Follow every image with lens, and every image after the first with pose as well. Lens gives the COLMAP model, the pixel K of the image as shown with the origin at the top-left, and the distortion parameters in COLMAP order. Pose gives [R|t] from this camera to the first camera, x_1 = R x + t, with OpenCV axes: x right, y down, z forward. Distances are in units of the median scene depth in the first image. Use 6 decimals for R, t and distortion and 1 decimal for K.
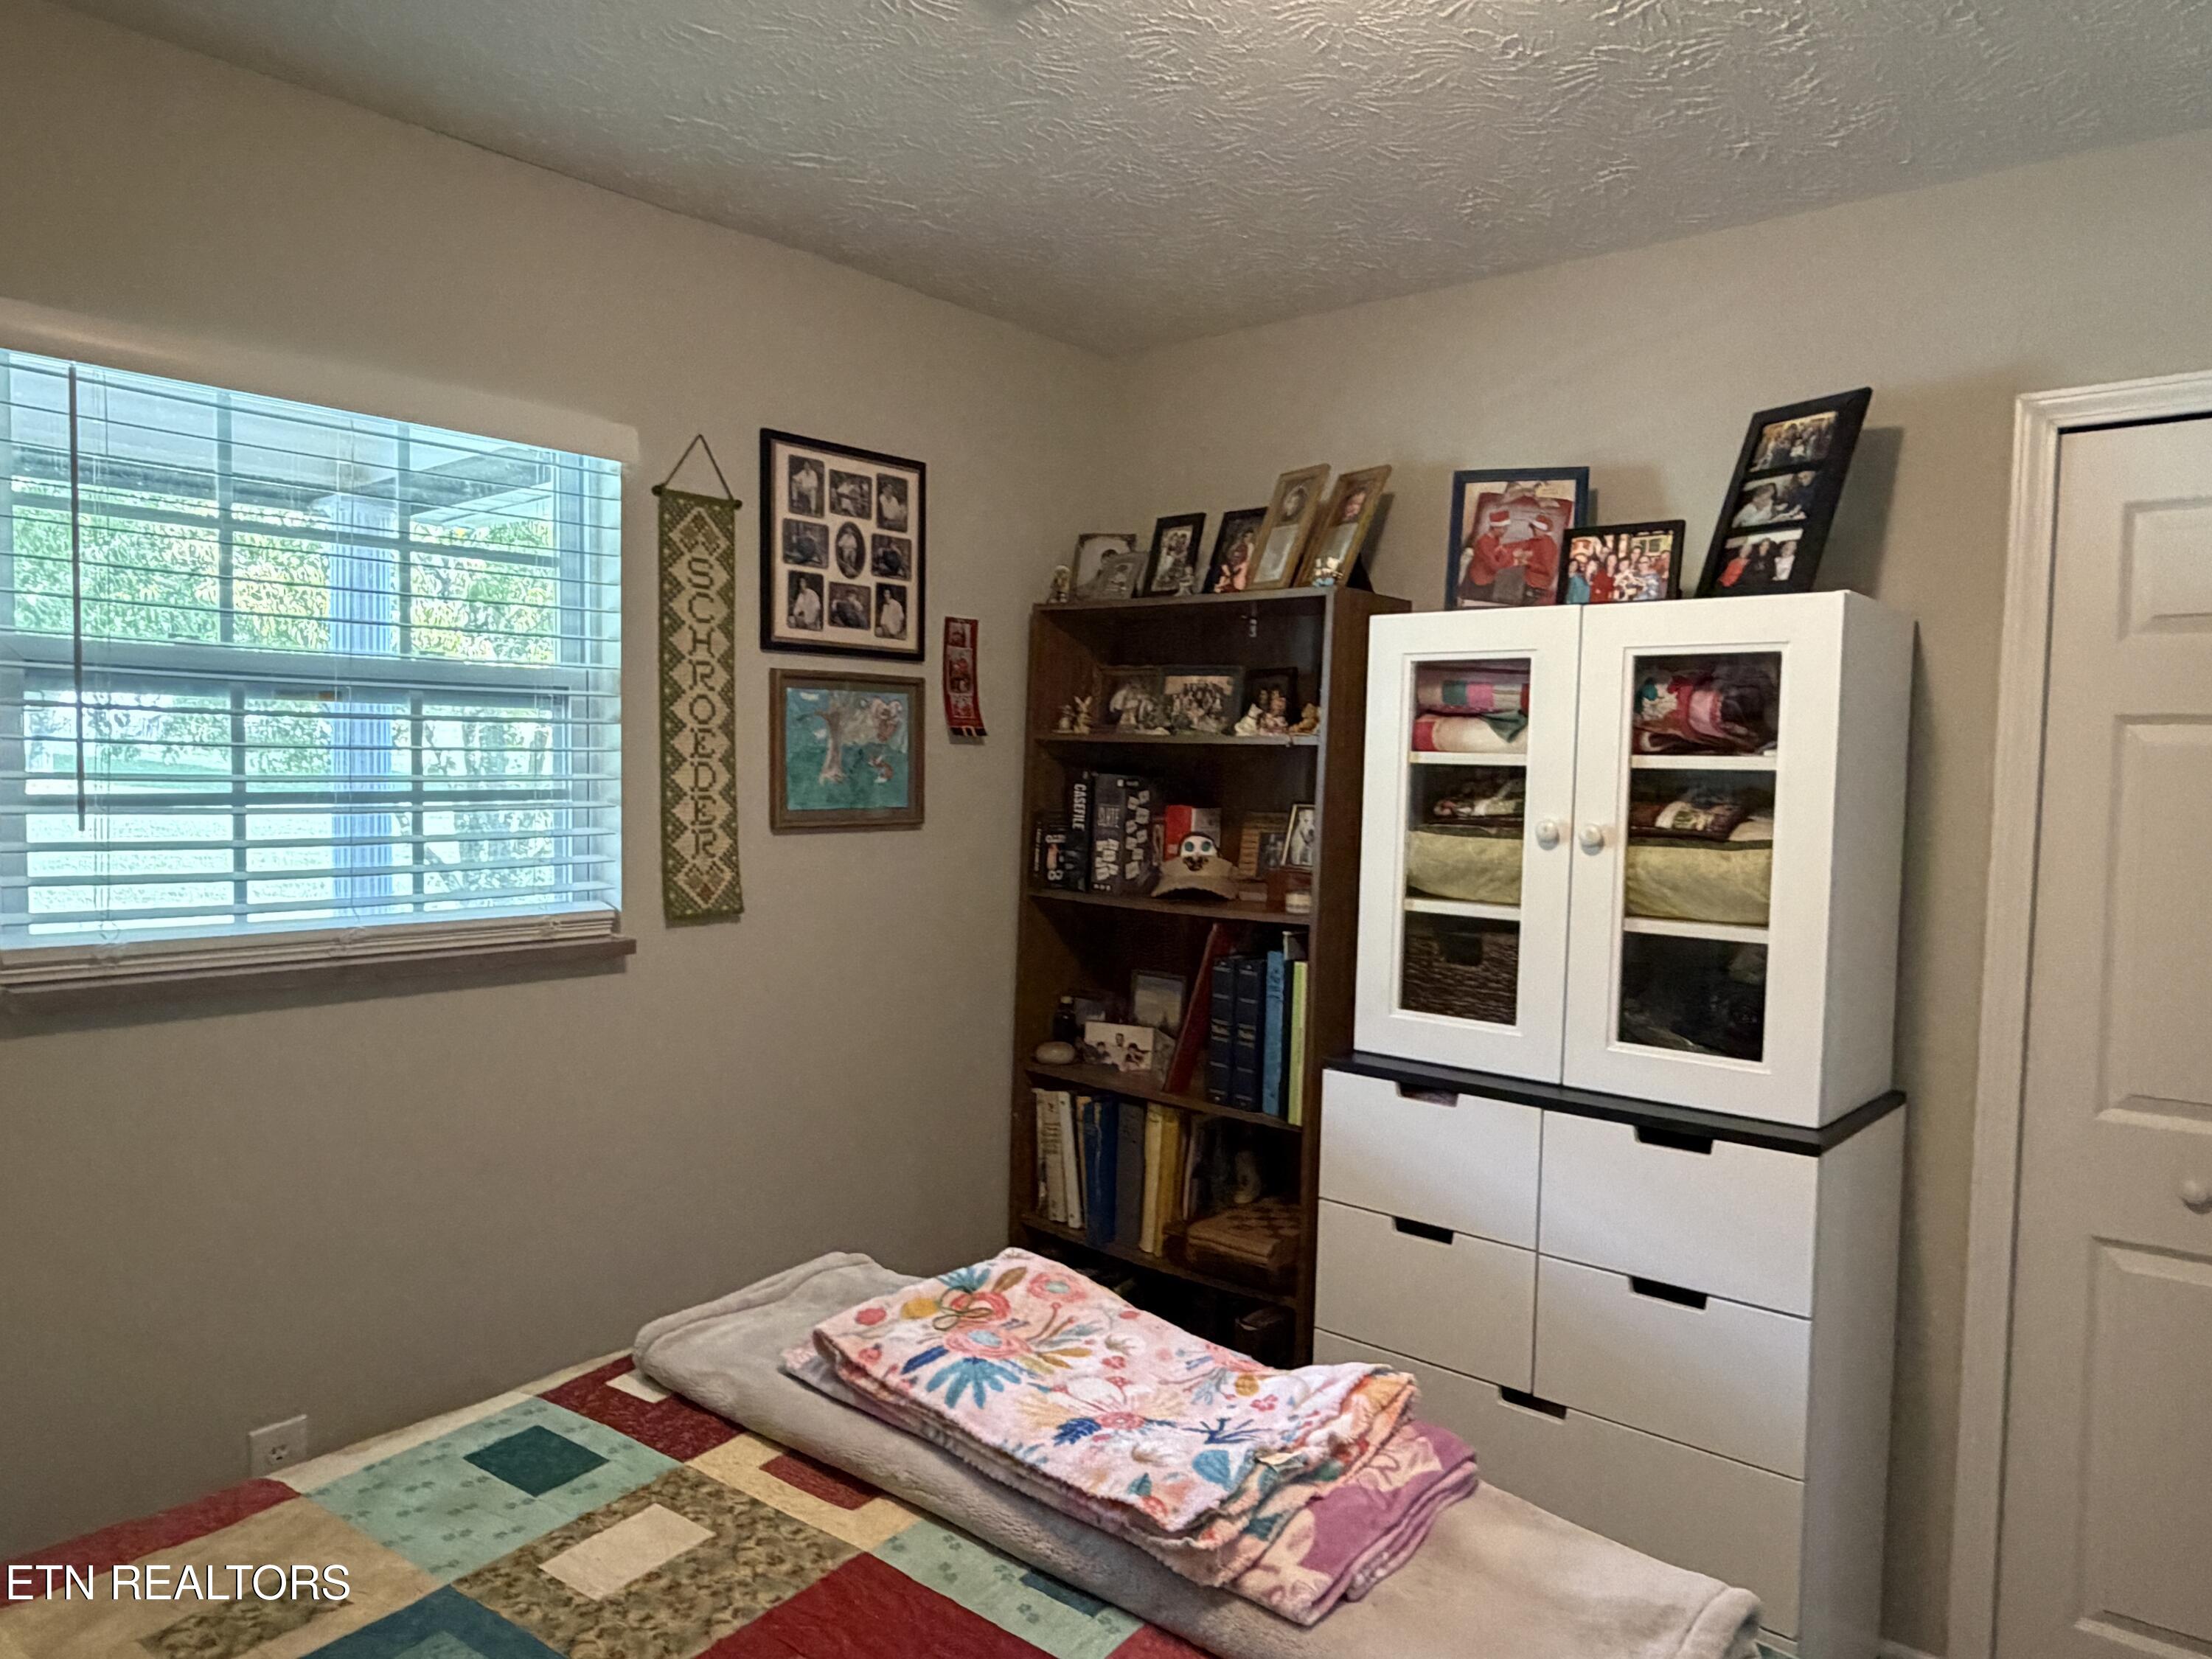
lens RADIAL K [[1496.9, 0, 1099.9], [0, 1496.9, 840.7], [0, 0, 1]] dist [0.023133, -0.000611]
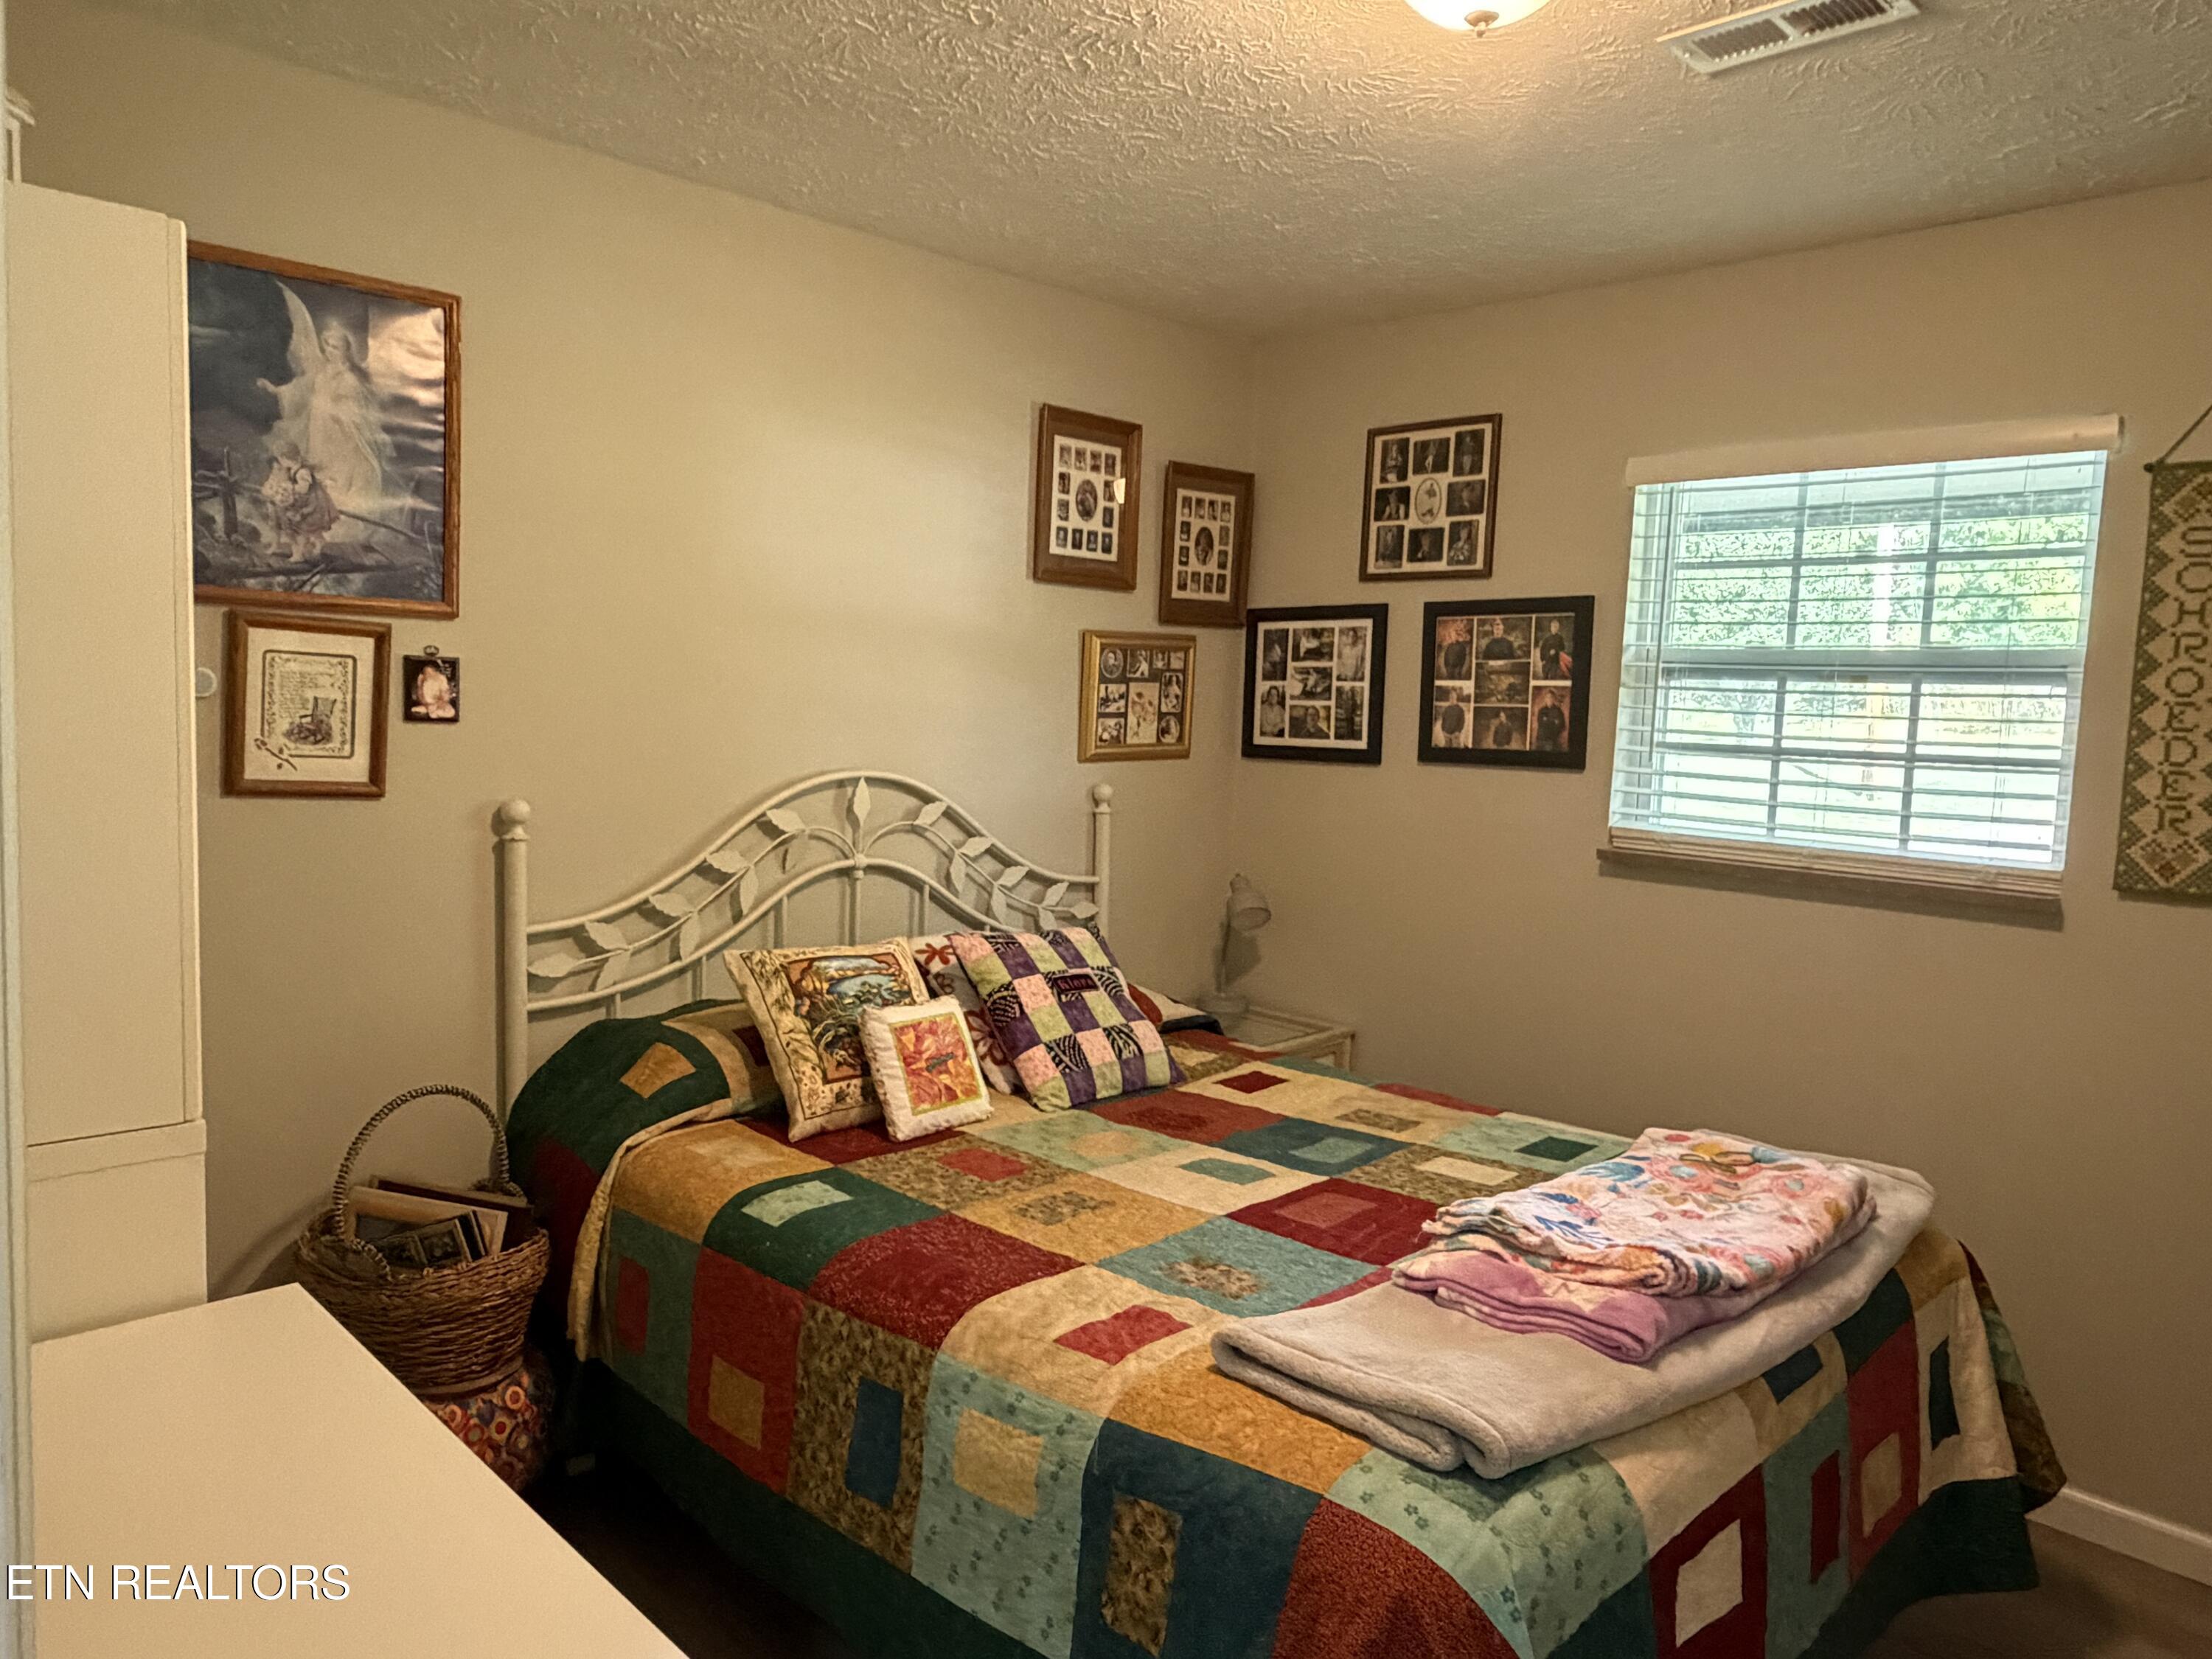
lens RADIAL K [[1496.9, 0, 1099.9], [0, 1496.9, 840.7], [0, 0, 1]] dist [0.023133, -0.000611]
pose [[-0.079535, 0.074801, -0.994022, 0.792582], [-0.098203, 0.991742, 0.082487, 0.002456], [0.991983, 0.104176, -0.071533, 0.390467]]
